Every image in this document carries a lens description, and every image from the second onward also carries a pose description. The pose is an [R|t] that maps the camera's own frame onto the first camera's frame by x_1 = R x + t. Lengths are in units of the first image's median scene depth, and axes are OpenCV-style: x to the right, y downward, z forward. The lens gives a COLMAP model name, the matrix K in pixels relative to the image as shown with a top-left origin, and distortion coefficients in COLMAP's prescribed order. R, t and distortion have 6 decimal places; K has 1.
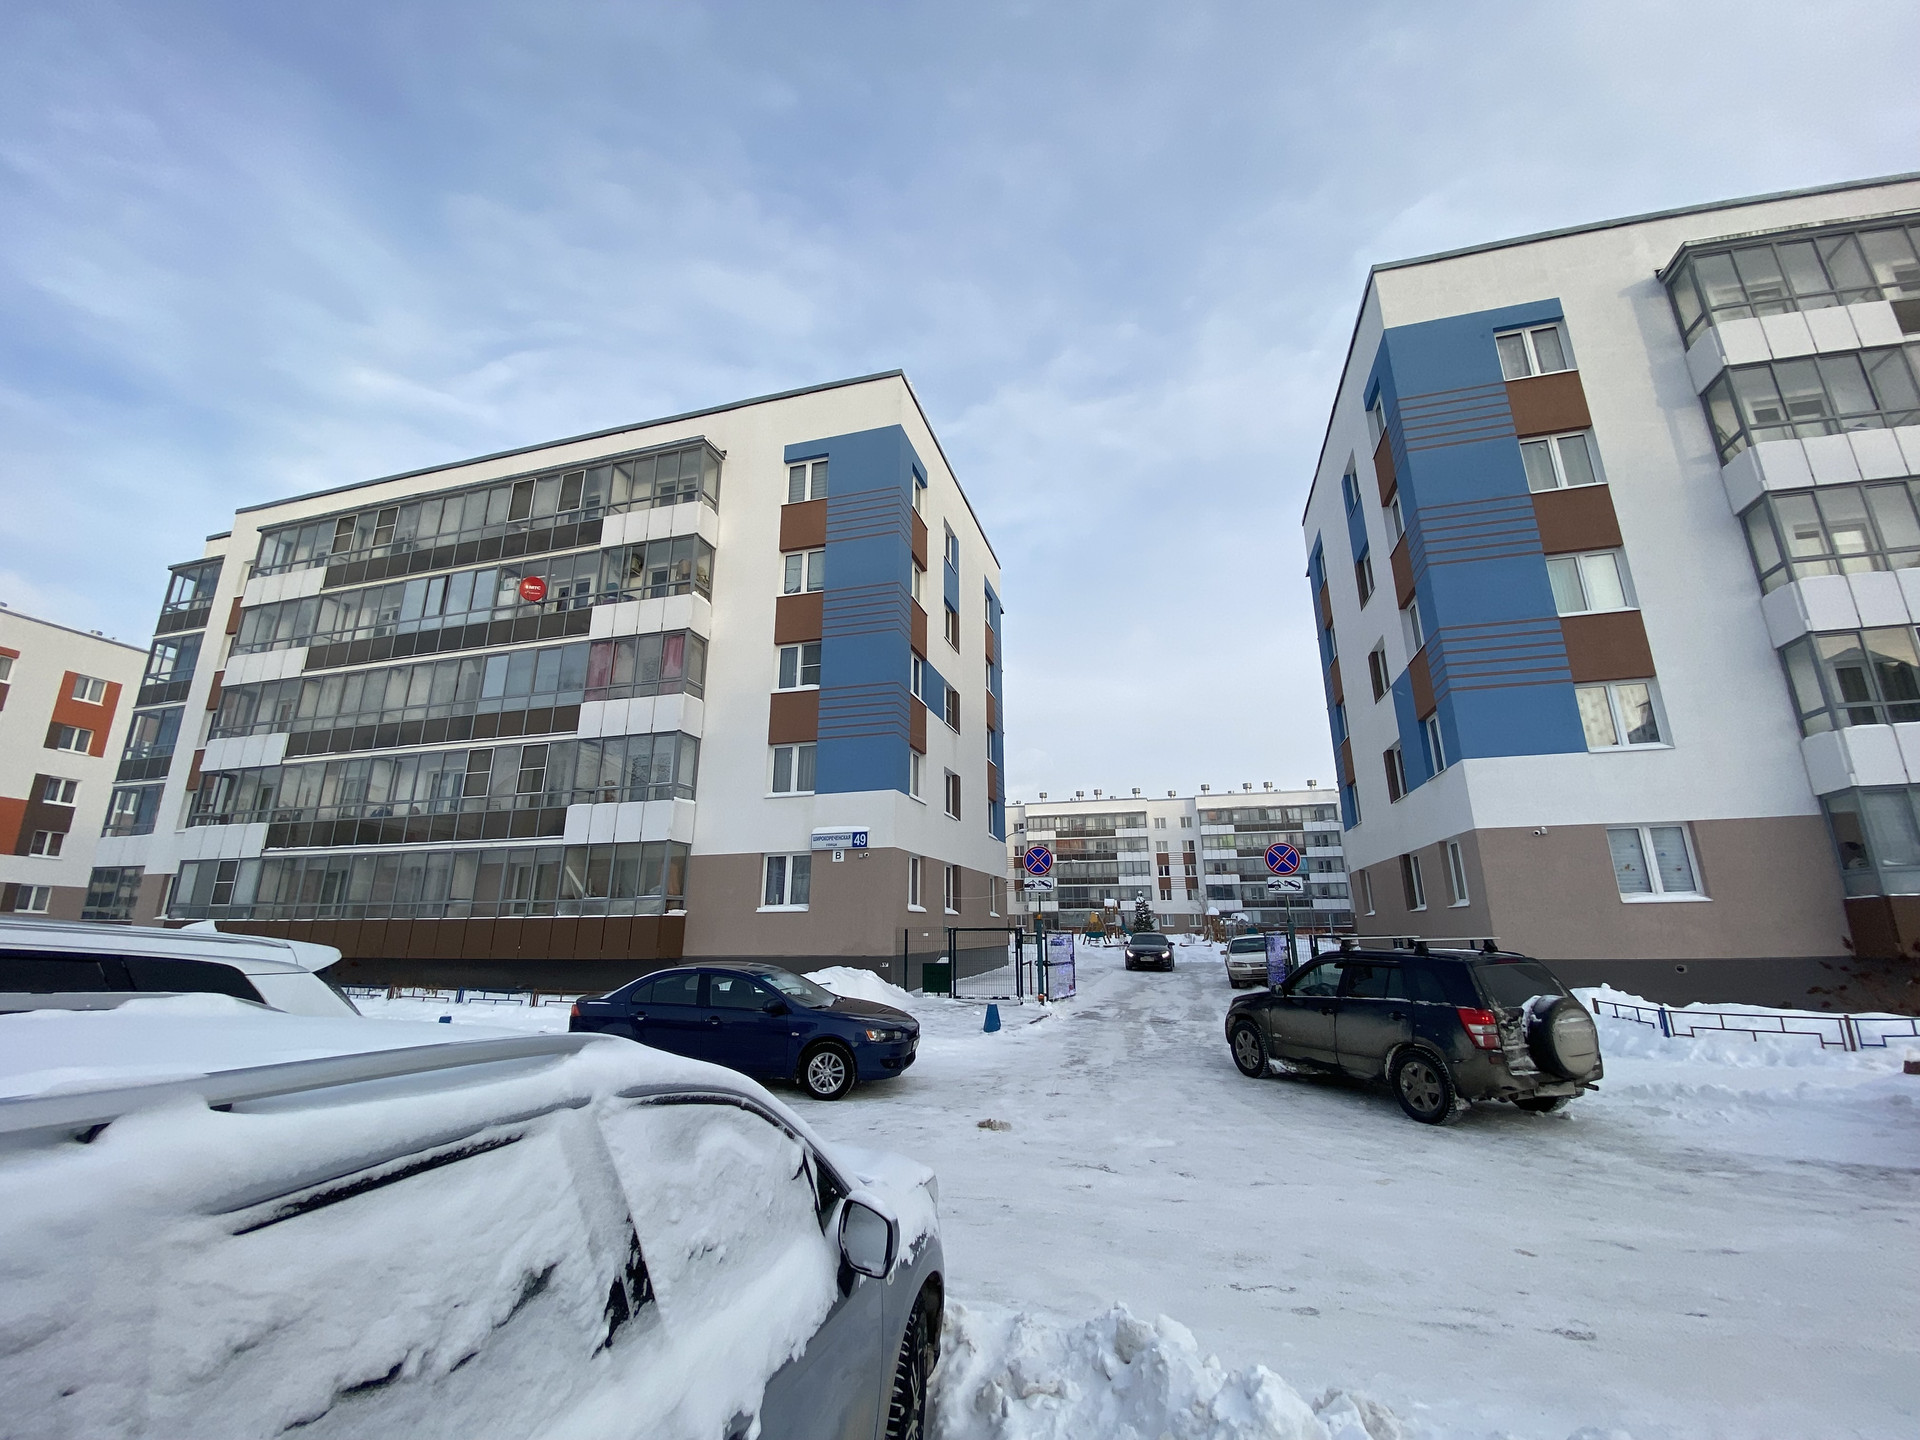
lens RADIAL K [[755.8, 0, 966.9], [0, 755.8, 728.9], [0, 0, 1]] dist [0.001103, 0.000082]
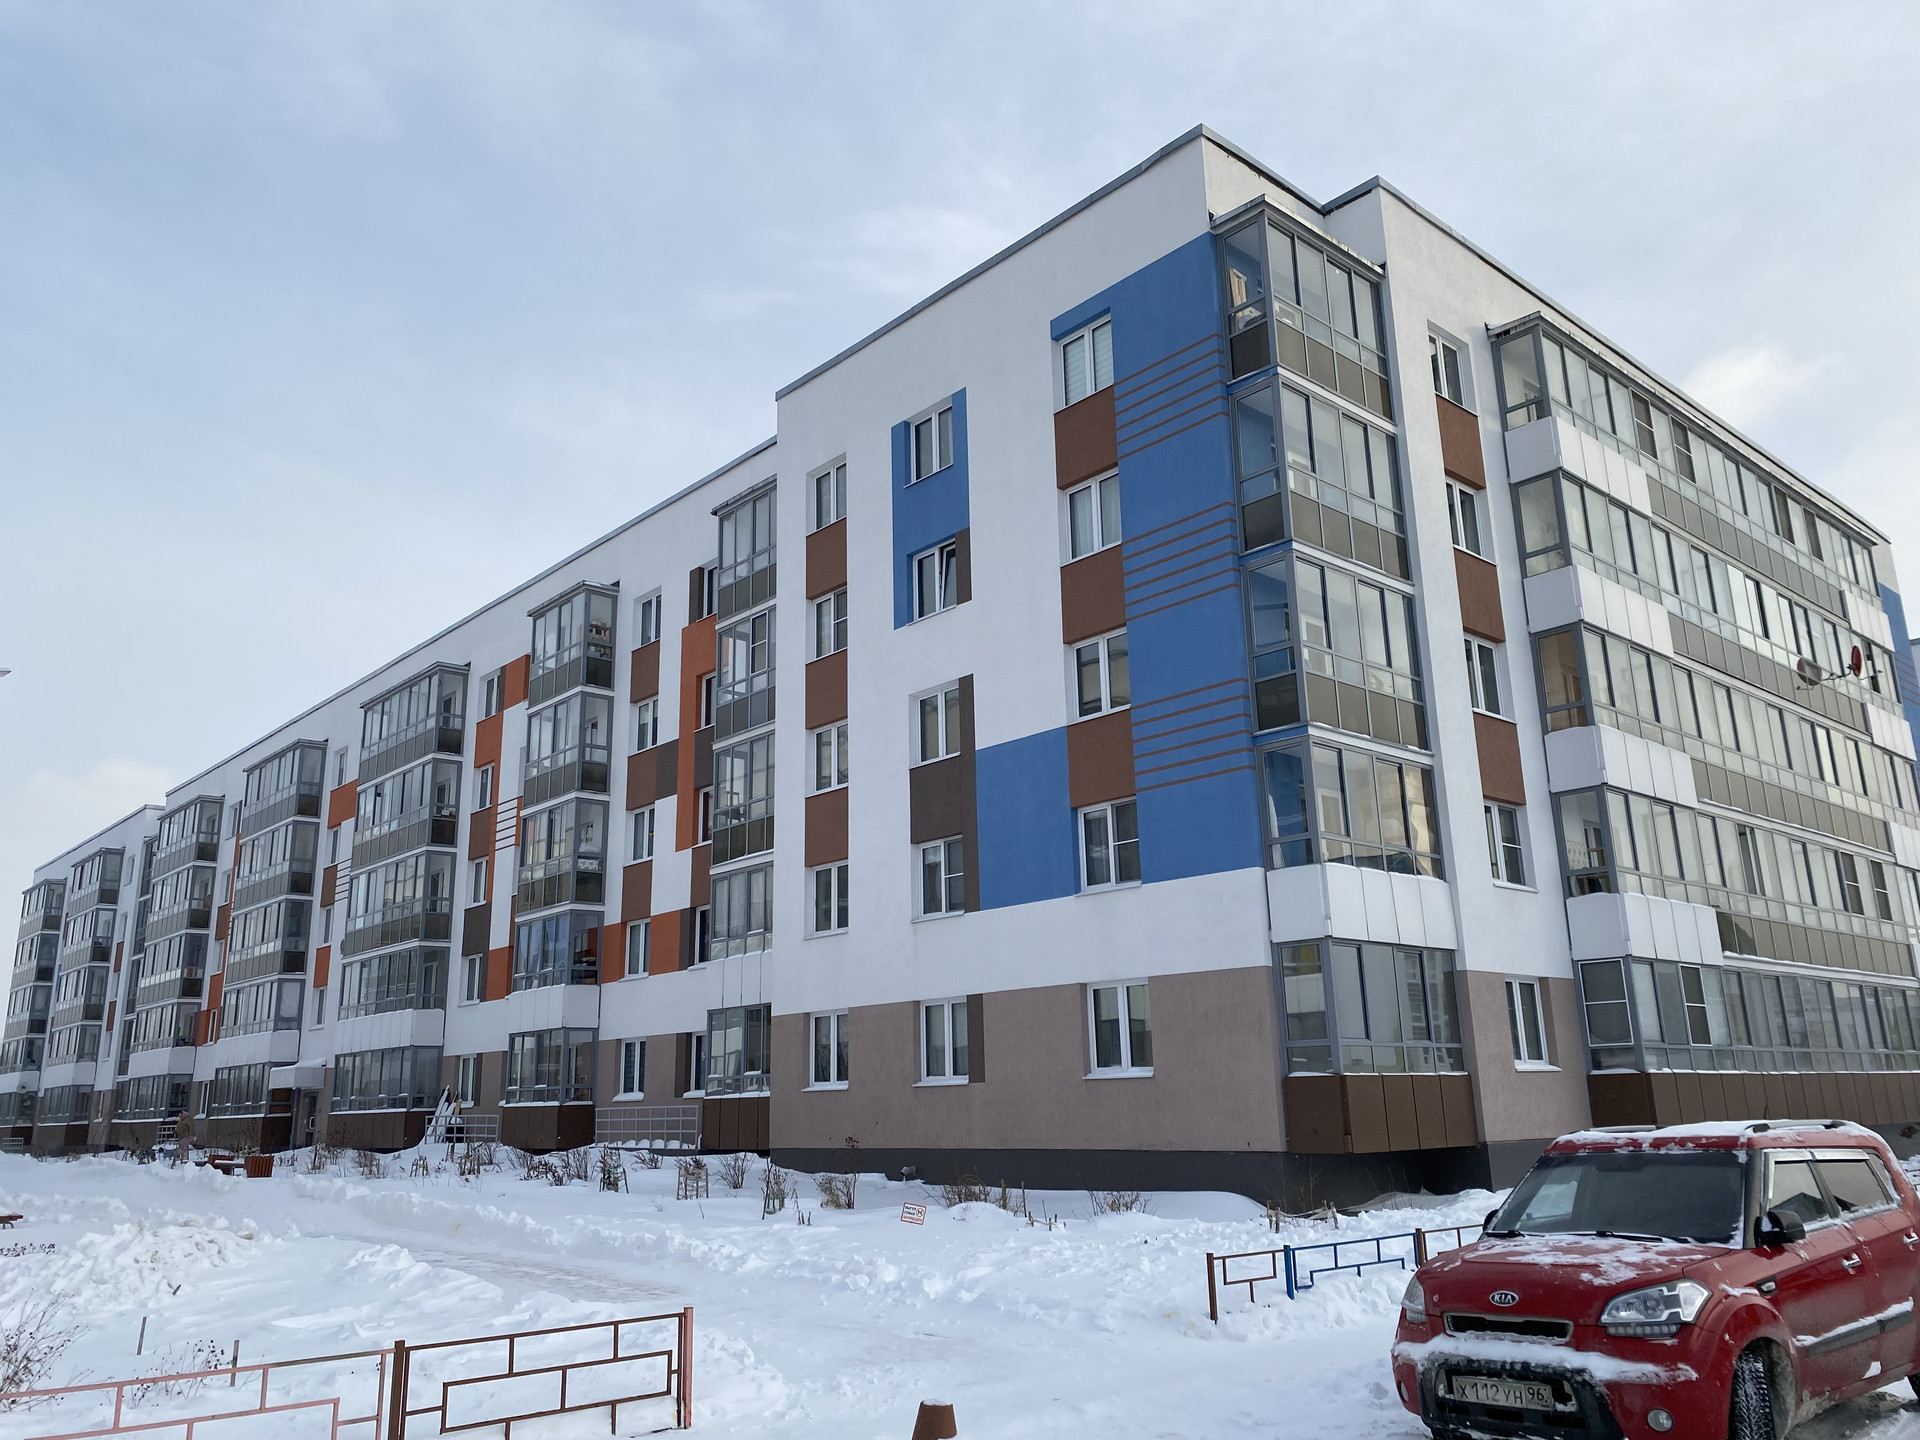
lens RADIAL K [[1474.2, 0, 957.1], [0, 1474.2, 709.3], [0, 0, 1]] dist [0.031172, 0.000570]
pose [[0.842433, -0.153392, -0.516505, 0.490761], [0.153732, 0.987201, -0.042438, -0.037862], [0.516404, -0.043652, 0.855232, -0.131386]]
